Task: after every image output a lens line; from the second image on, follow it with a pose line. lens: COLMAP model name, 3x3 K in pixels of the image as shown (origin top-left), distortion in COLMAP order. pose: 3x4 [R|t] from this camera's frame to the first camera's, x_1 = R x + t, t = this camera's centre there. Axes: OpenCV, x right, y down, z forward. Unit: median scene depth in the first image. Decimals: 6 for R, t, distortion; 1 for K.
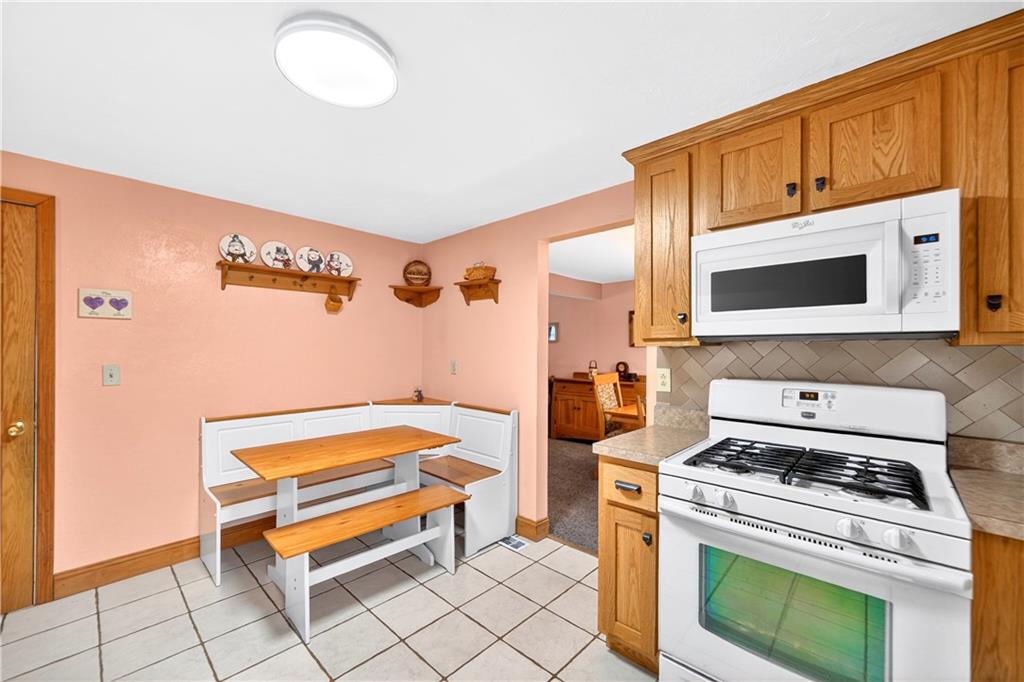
lens RADIAL K [[398.9, 0, 514.2], [0, 398.9, 346.3], [0, 0, 1]] dist [-0.001631, -0.000228]
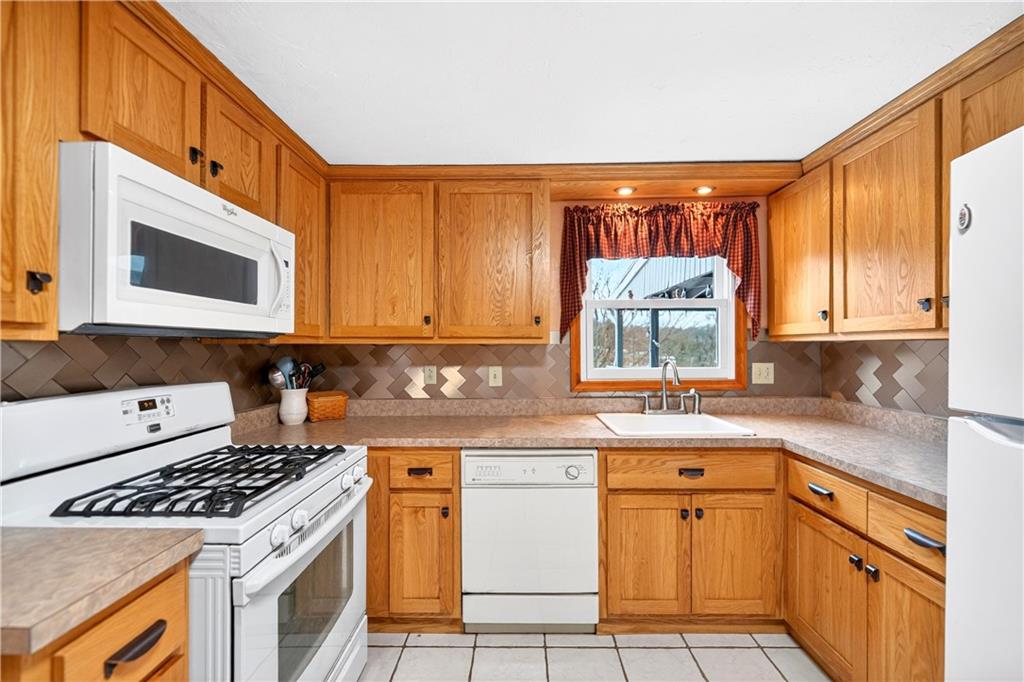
lens RADIAL K [[398.9, 0, 514.2], [0, 398.9, 346.3], [0, 0, 1]] dist [-0.001631, -0.000228]
pose [[-0.670062, -0.001014, 0.742304, -0.357805], [-0.003589, 0.999992, -0.001873, 0.005656], [-0.742296, -0.003919, -0.670060, 1.013232]]
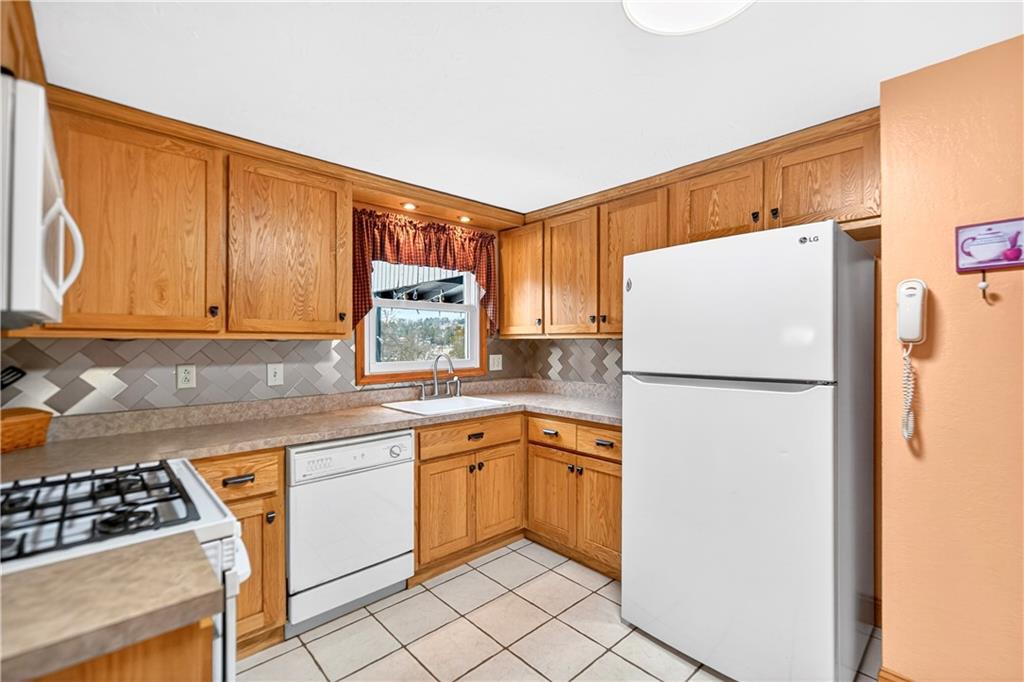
lens RADIAL K [[443.6, 0, 512.0], [0, 443.6, 341.0], [0, 0, 1]] dist [0.000185, -0.000173]
pose [[-0.997162, -0.001849, 0.075267, -0.140539], [-0.002473, 0.999963, -0.008201, 0.010533], [-0.075249, -0.008364, -0.997130, 1.496925]]
